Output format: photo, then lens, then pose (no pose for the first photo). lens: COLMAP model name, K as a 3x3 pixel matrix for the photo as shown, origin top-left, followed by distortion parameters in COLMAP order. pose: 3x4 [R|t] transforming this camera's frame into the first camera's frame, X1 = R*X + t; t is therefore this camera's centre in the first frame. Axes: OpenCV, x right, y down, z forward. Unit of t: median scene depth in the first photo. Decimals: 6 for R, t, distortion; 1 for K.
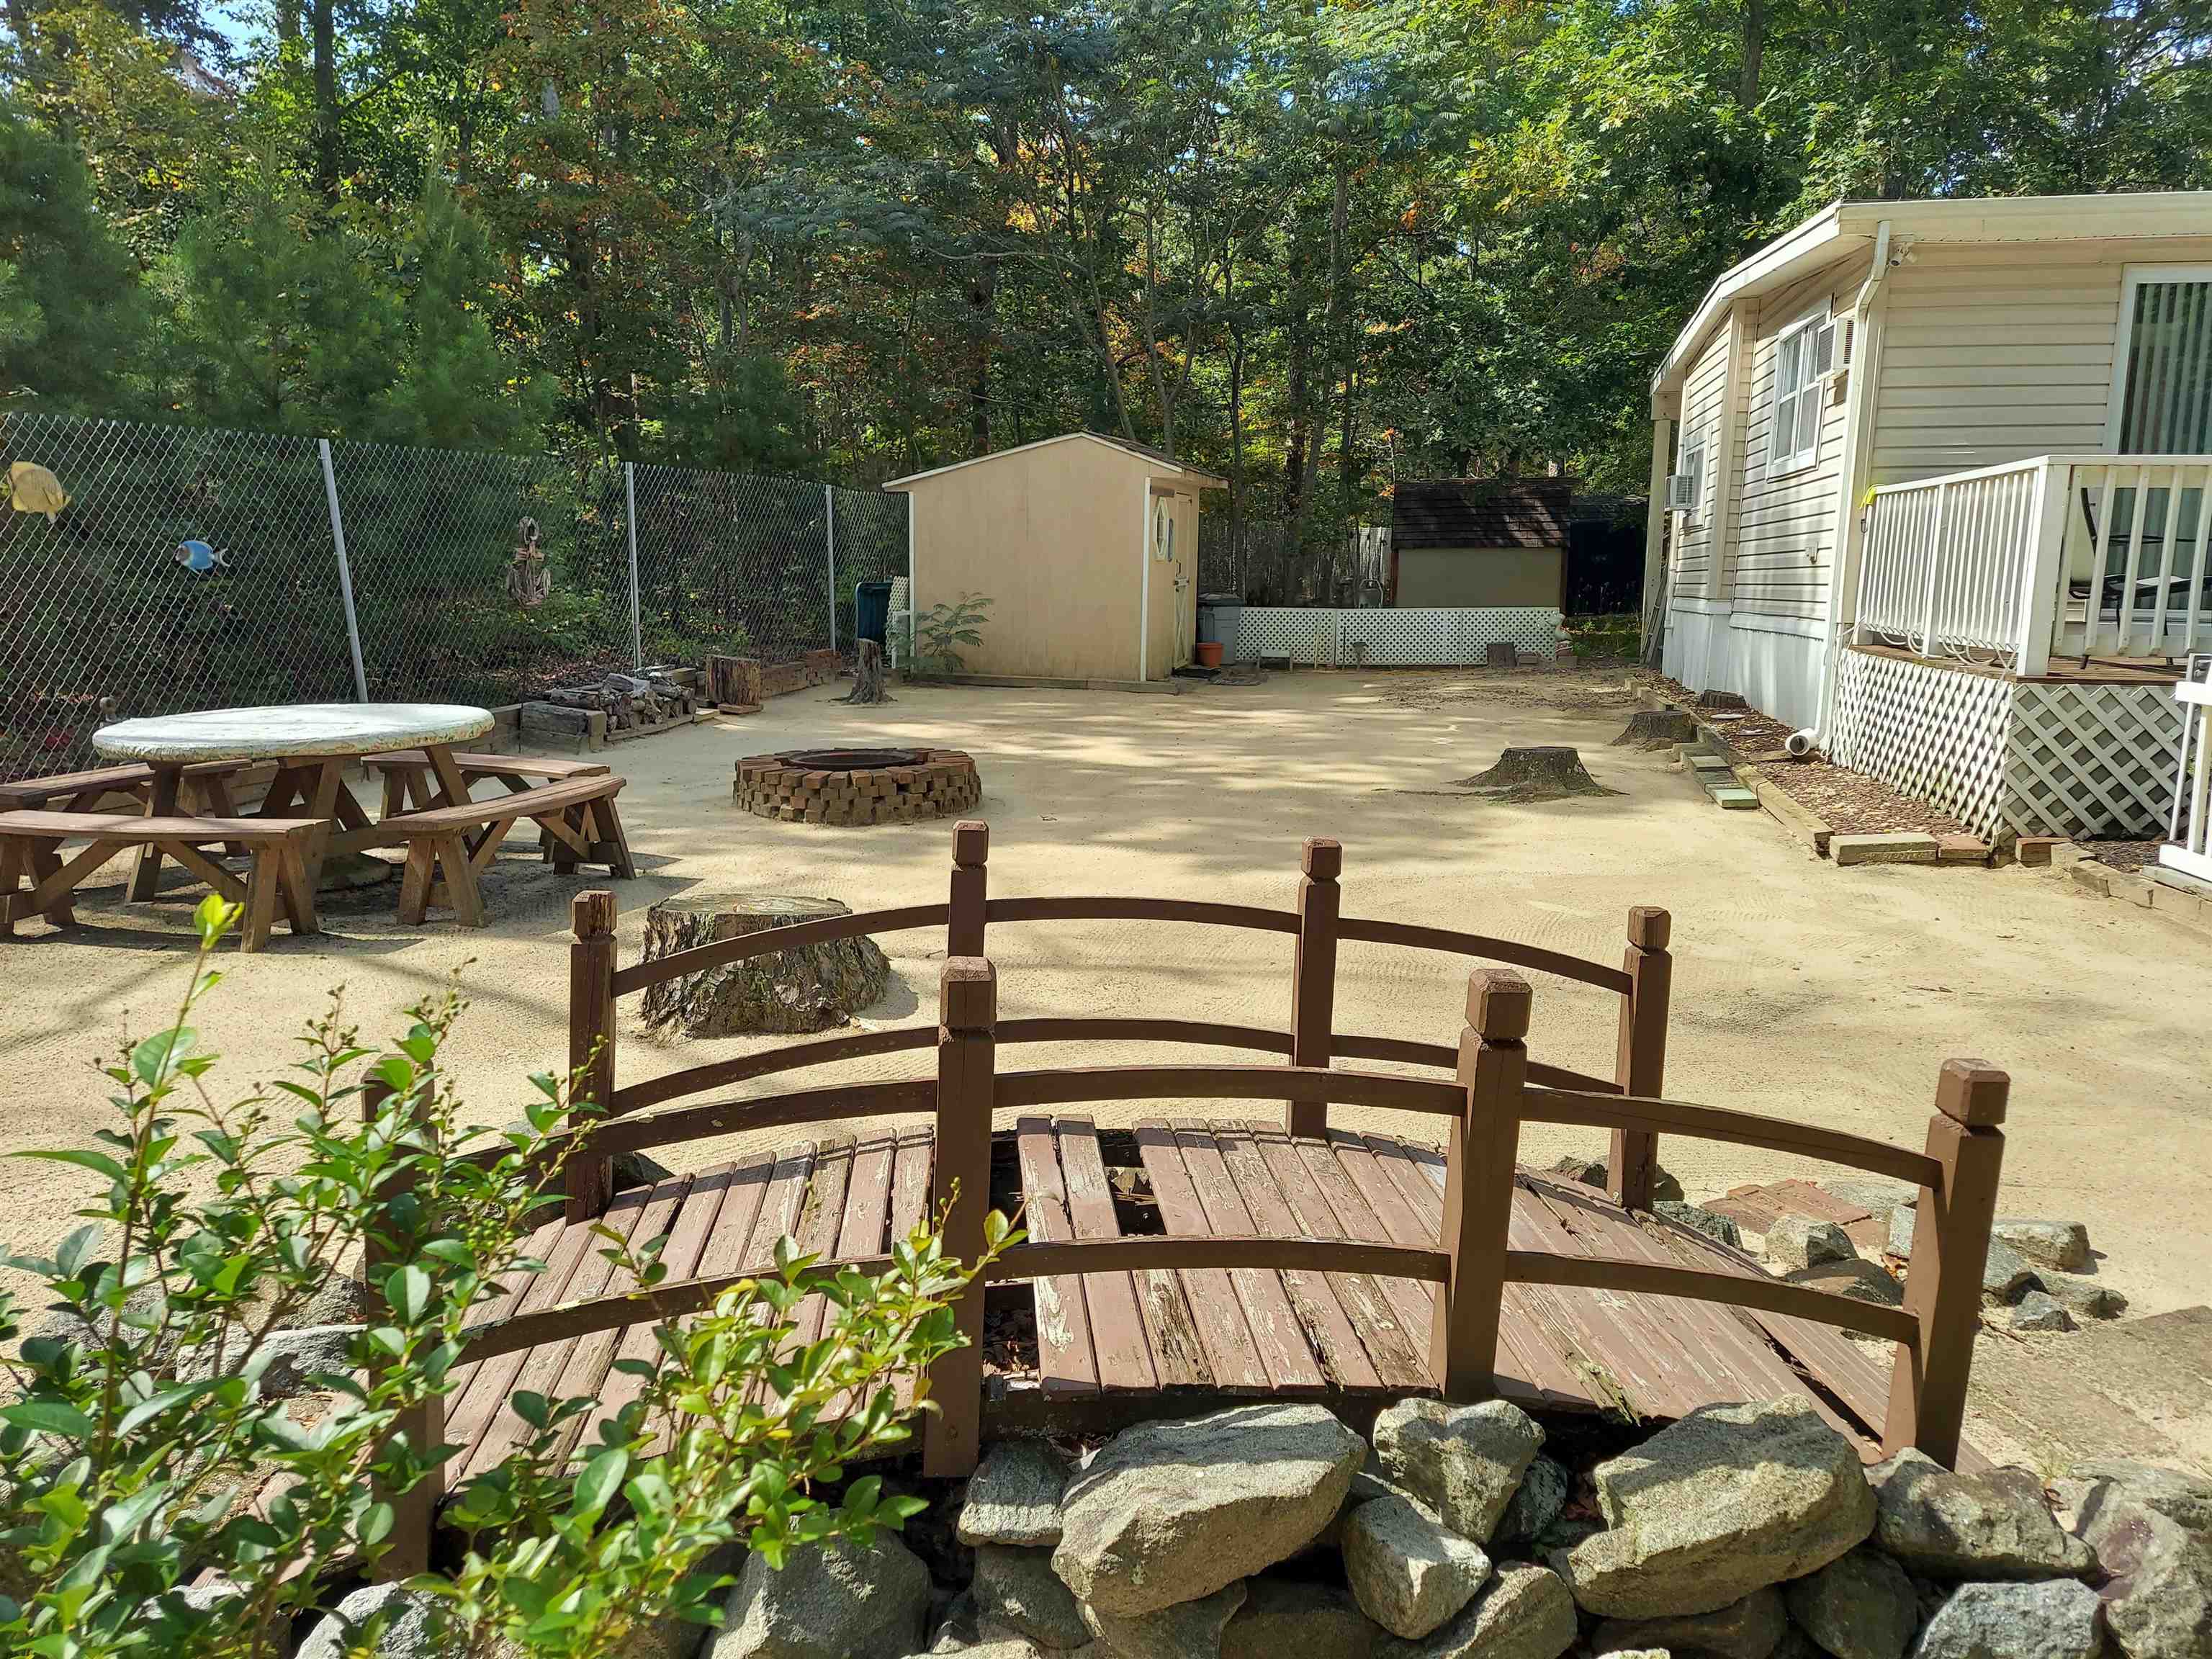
lens RADIAL K [[1577.6, 0, 1134.5], [0, 1577.6, 835.1], [0, 0, 1]] dist [0.109527, -0.116308]
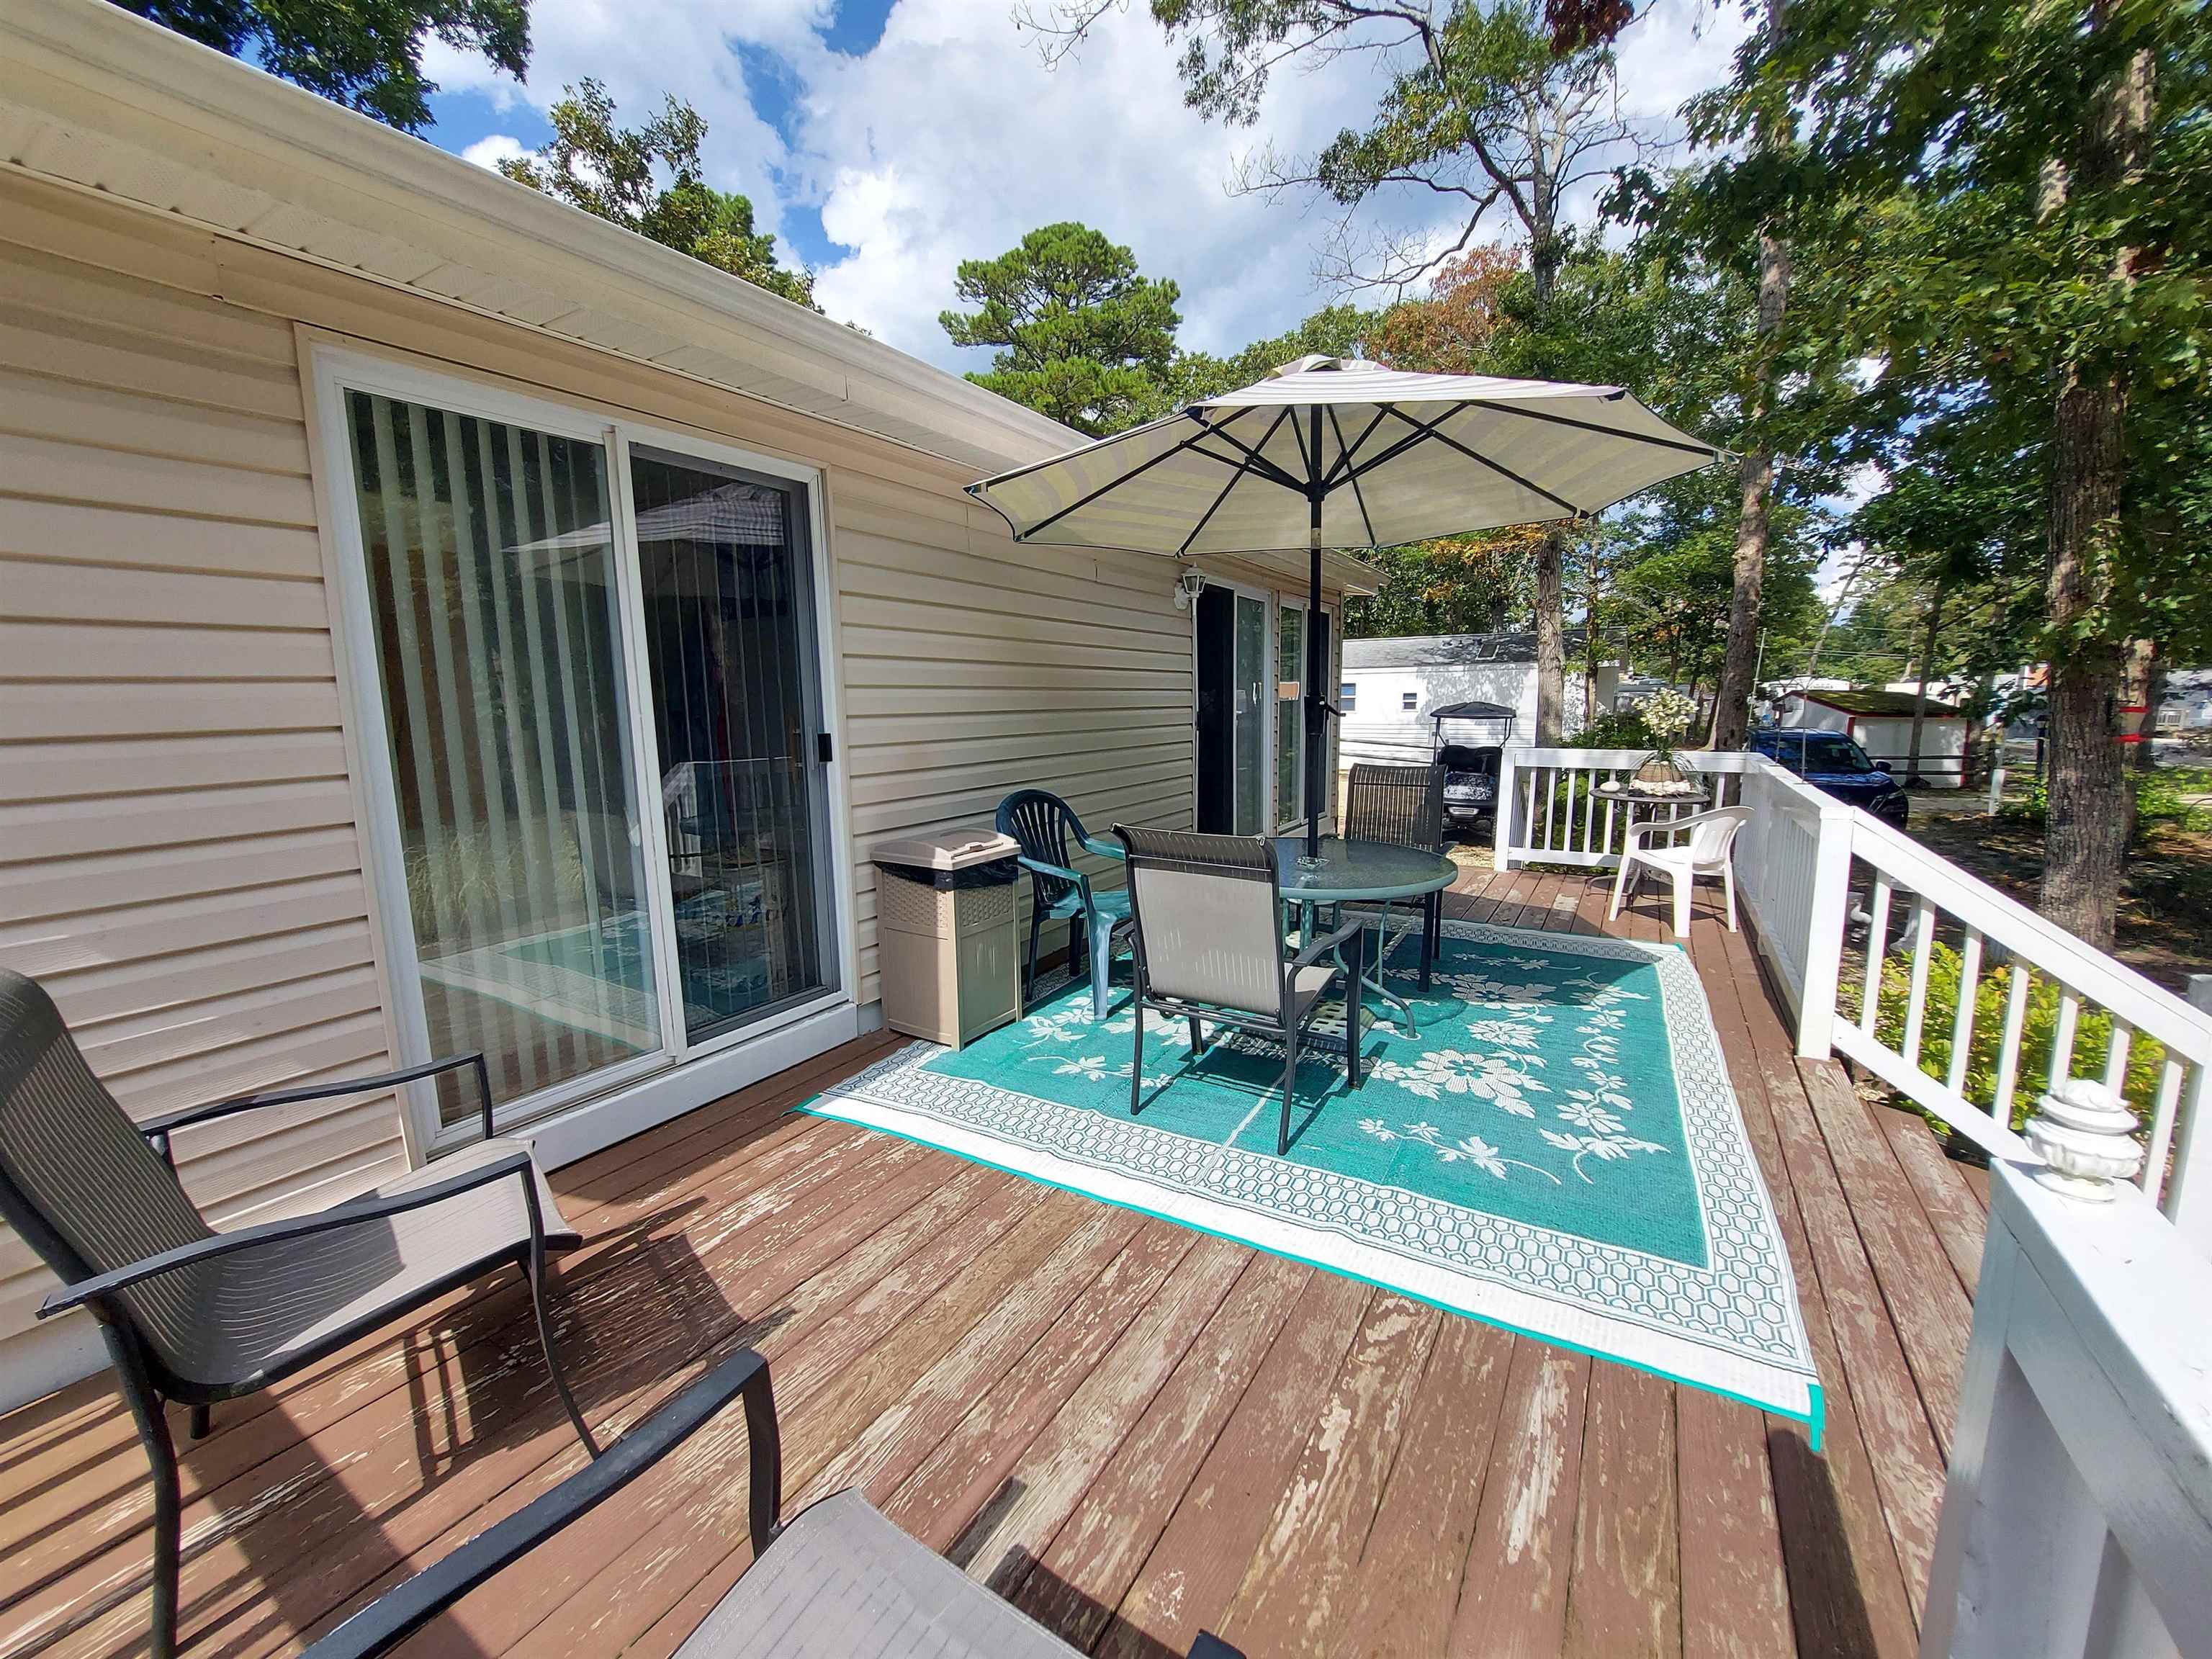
lens RADIAL K [[888.9, 0, 1097.9], [0, 888.9, 836.0], [0, 0, 1]] dist [-0.017336, -0.000234]
pose [[0.360089, -0.171486, 0.917022, 0.465305], [0.174224, 0.978029, 0.114481, -0.221972], [-0.916505, 0.118543, 0.382054, 0.752520]]
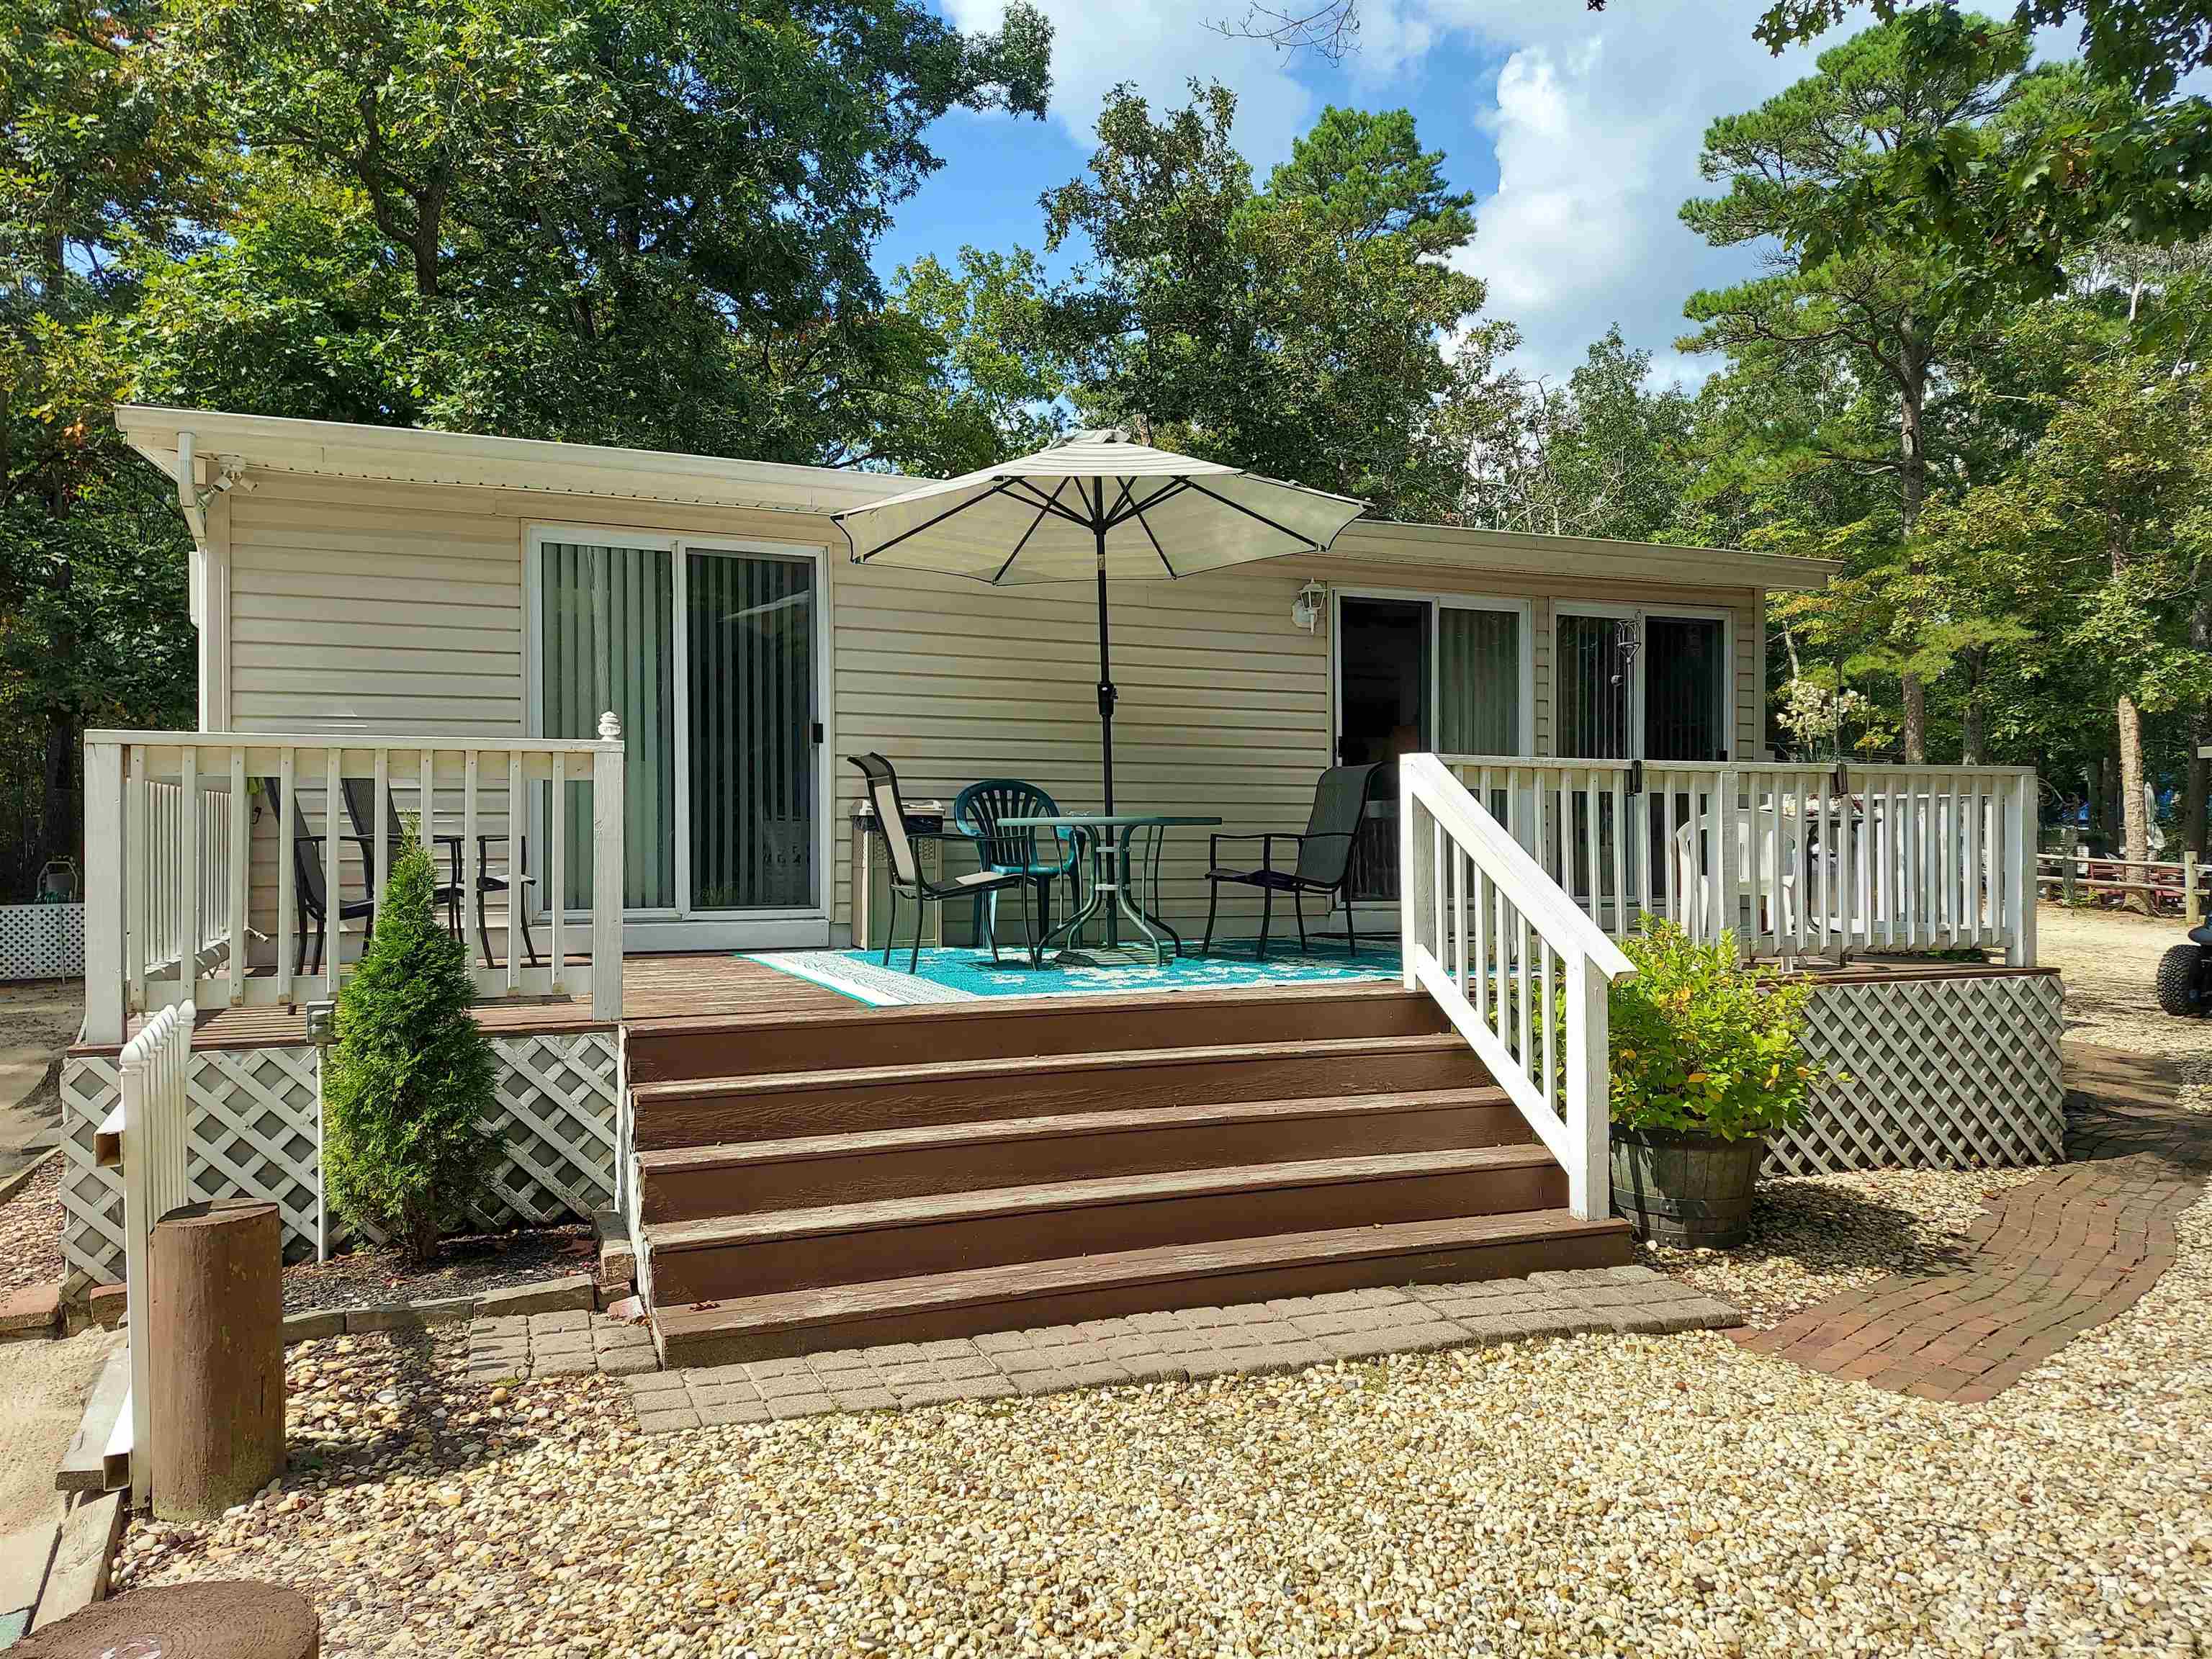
lens RADIAL K [[1577.6, 0, 1134.5], [0, 1577.6, 835.1], [0, 0, 1]] dist [0.109527, -0.116308]
pose [[0.837094, -0.019775, 0.546702, 0.410036], [0.107701, 0.985746, -0.129252, -0.037906], [-0.536353, 0.167076, 0.827291, 0.136924]]
